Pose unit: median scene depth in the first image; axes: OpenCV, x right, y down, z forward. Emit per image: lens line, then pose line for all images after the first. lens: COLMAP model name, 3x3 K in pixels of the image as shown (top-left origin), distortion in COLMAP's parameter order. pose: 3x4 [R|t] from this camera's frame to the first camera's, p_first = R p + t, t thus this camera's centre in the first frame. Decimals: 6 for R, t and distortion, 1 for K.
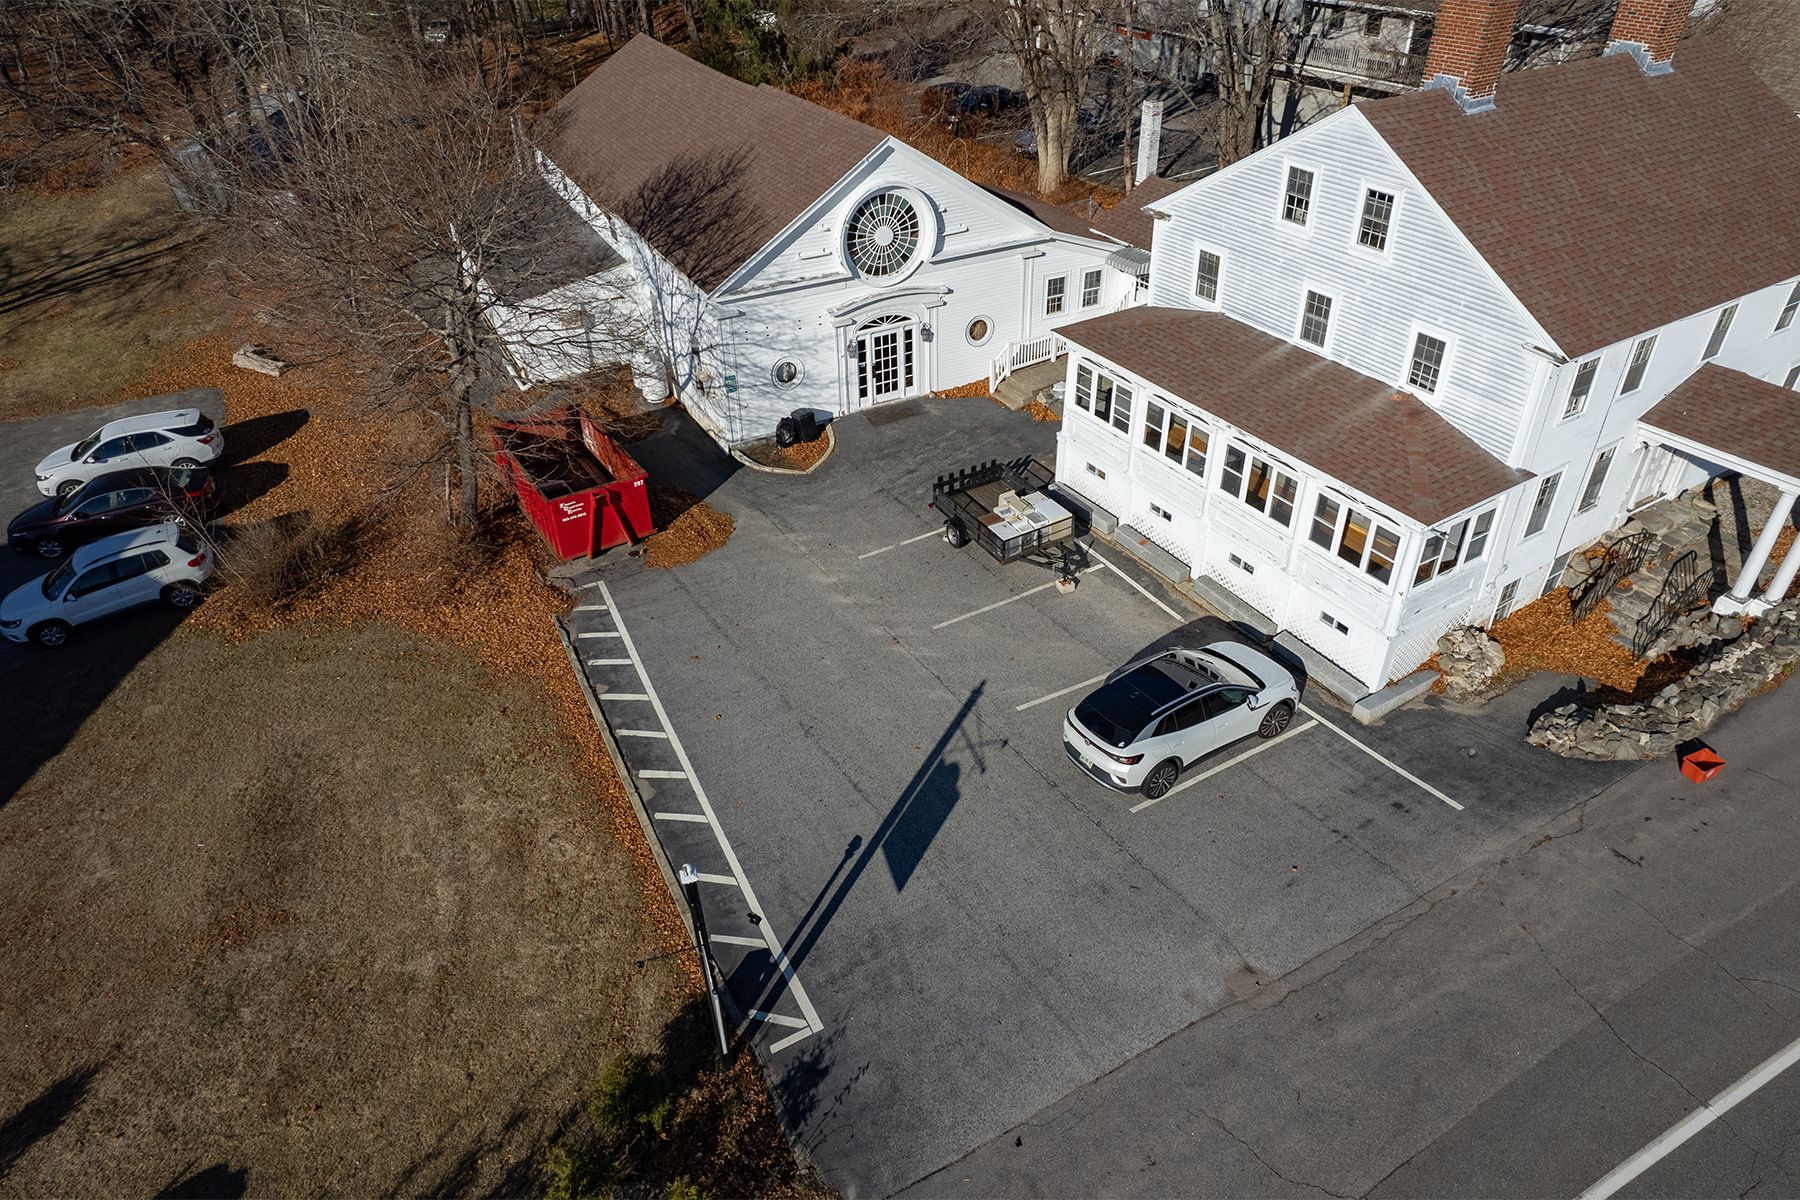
lens RADIAL K [[1158.2, 0, 906.9], [0, 1158.2, 588.3], [0, 0, 1]] dist [-0.043734, 0.019405]
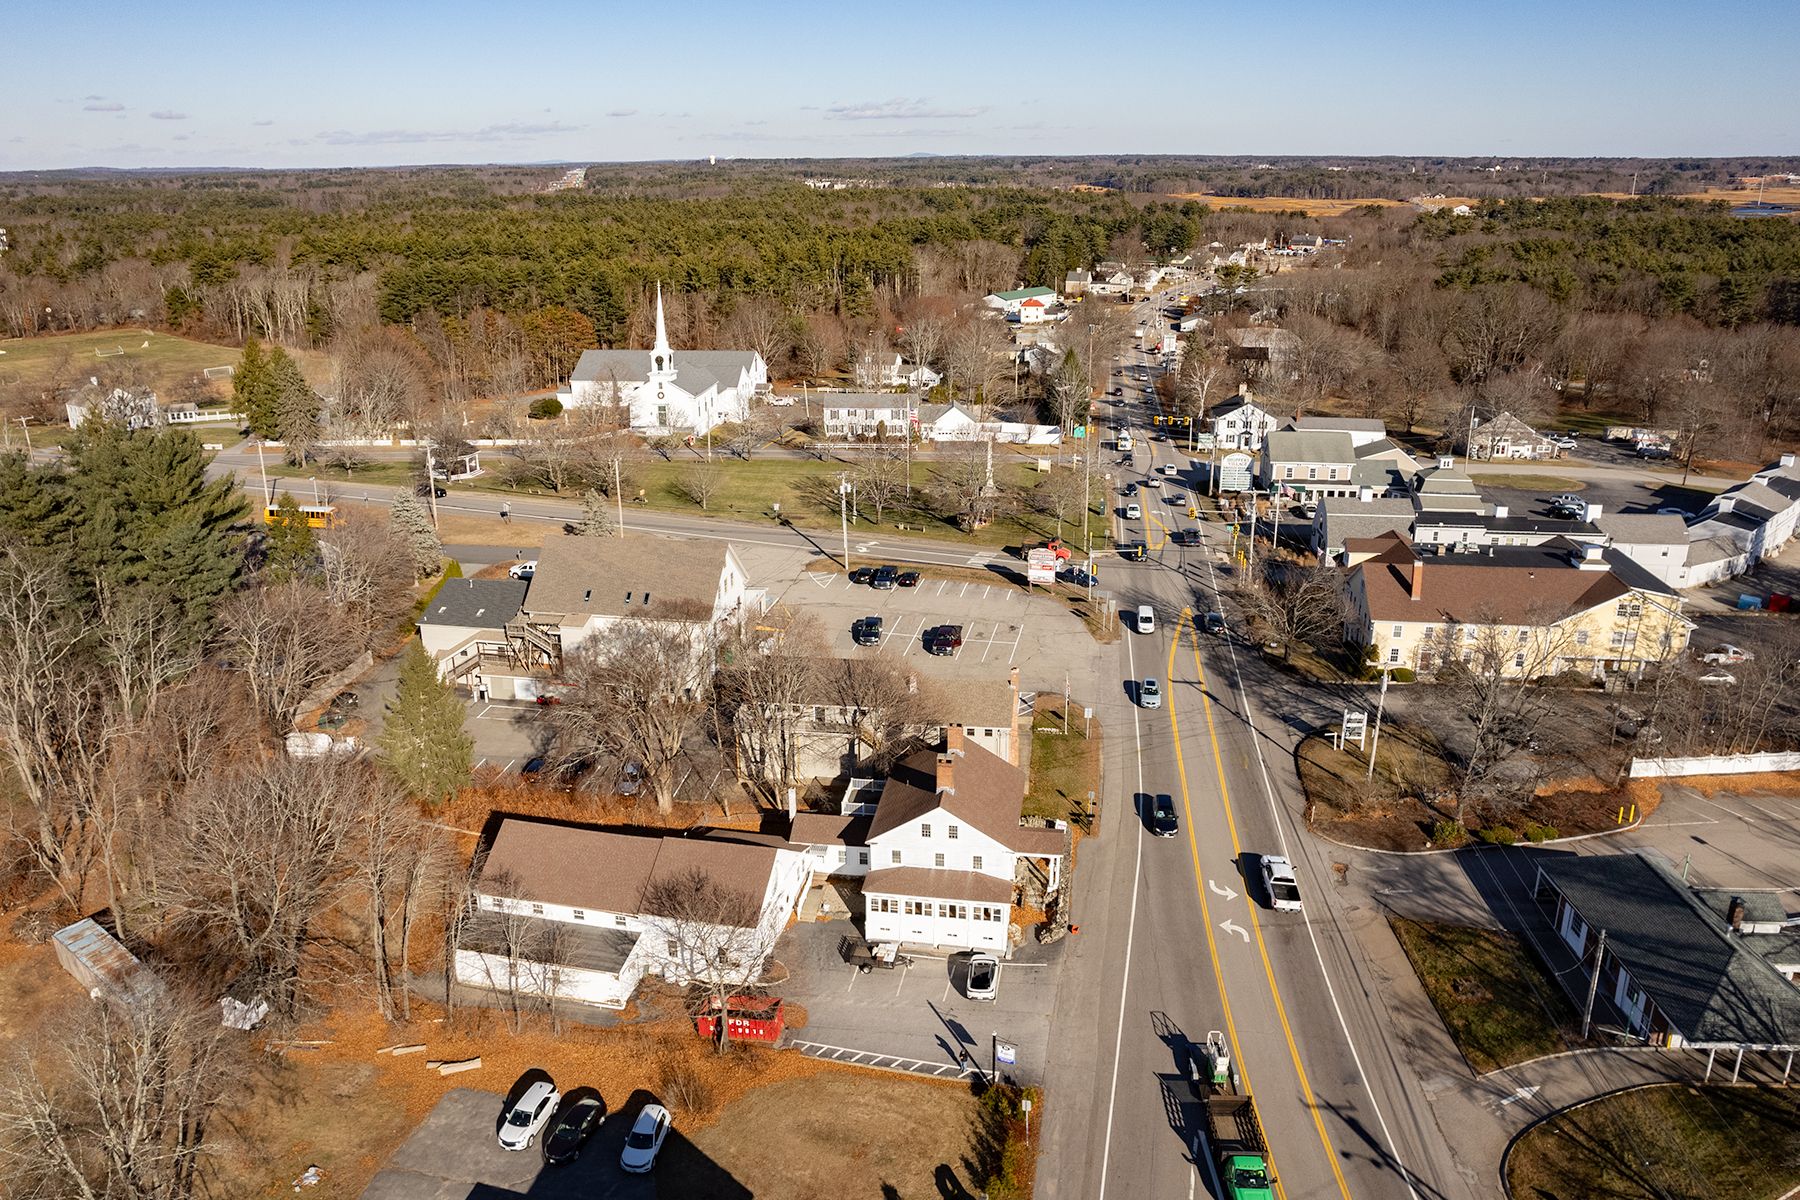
lens RADIAL K [[1302.6, 0, 873.9], [0, 1302.6, 575.5], [0, 0, 1]] dist [-0.063183, 0.058125]
pose [[0.665061, -0.225440, 0.711948, -2.115957], [0.427929, 0.896348, -0.115916, -0.568764], [-0.612021, 0.381754, 0.692599, -1.706395]]
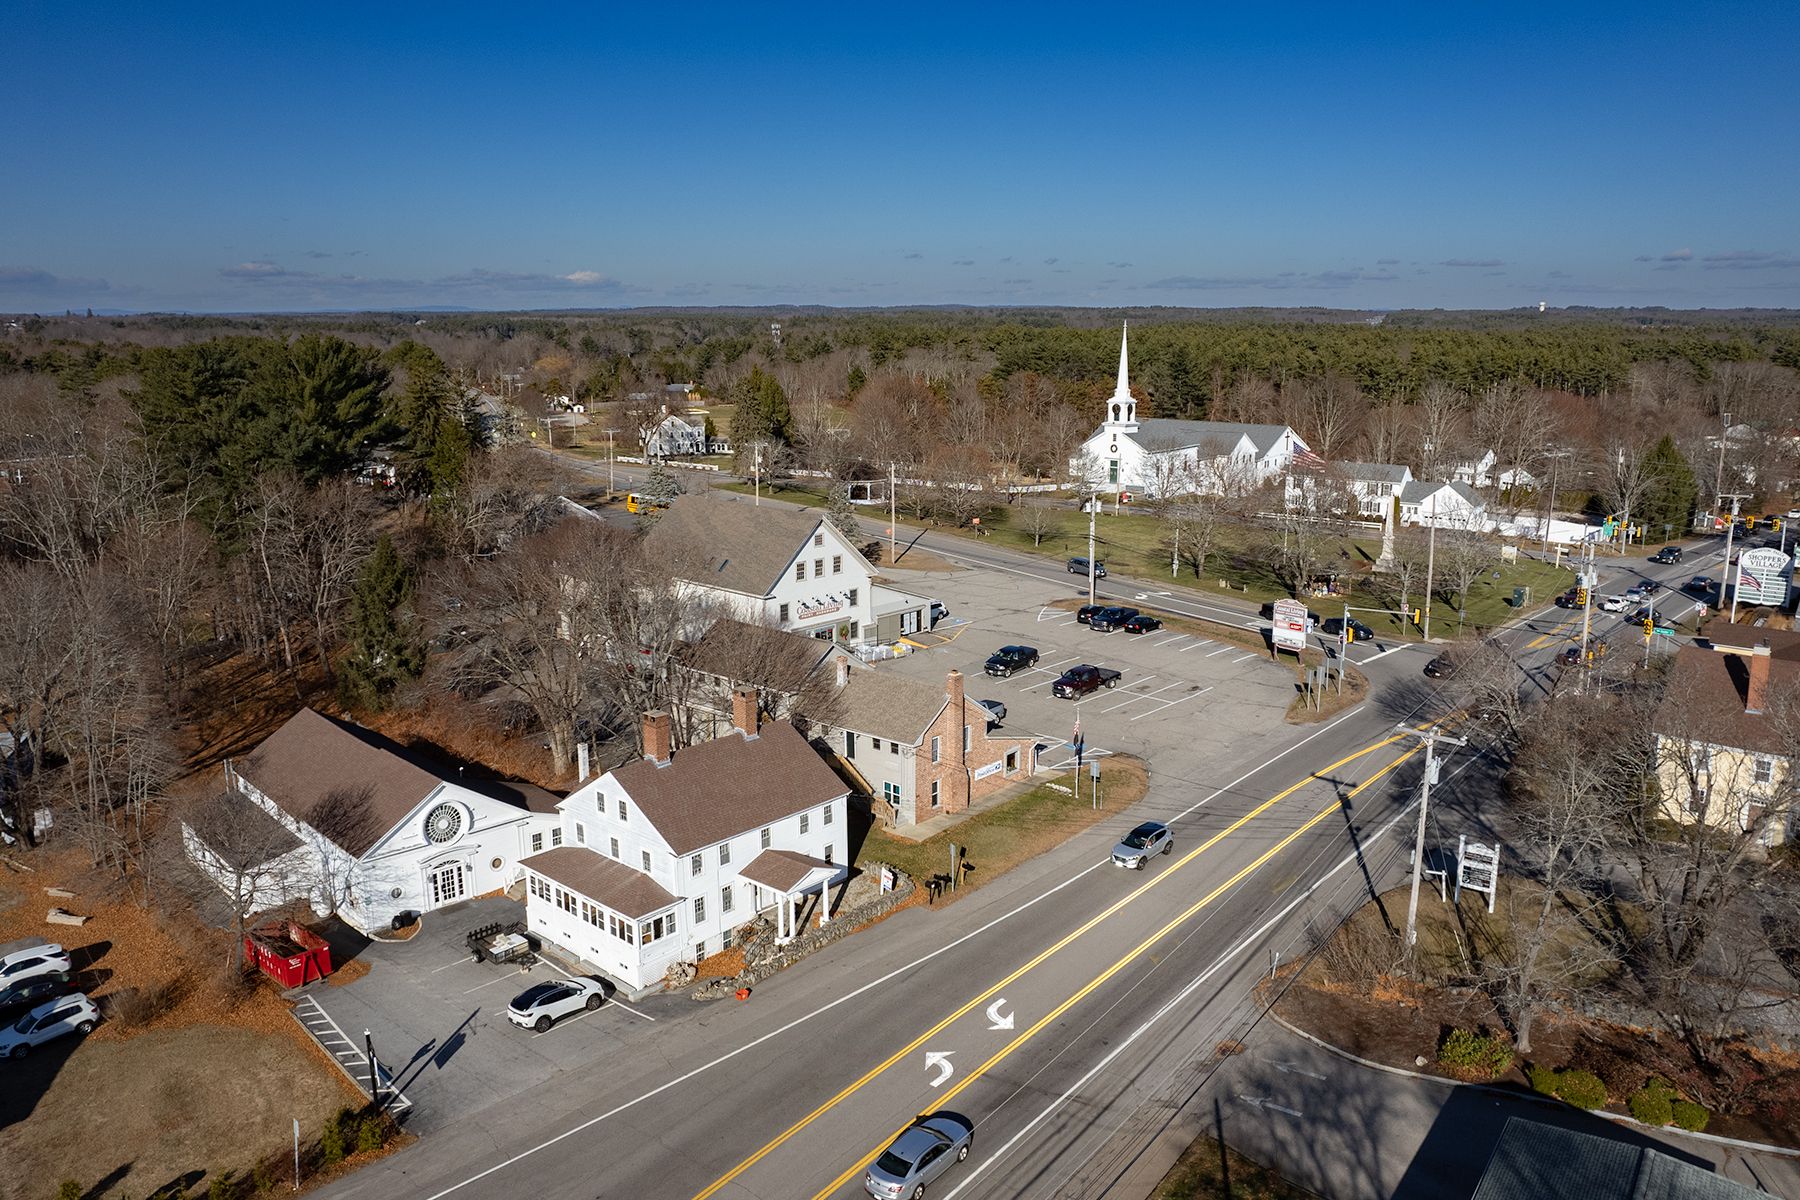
lens RADIAL K [[1336.2, 0, 900.5], [0, 1336.2, 606.8], [0, 0, 1]] dist [-0.051260, 0.018700]
pose [[0.963747, -0.049461, 0.262192, 0.198155], [0.145669, 0.920831, -0.361732, 0.386612], [-0.223543, 0.386812, 0.894654, -1.776673]]
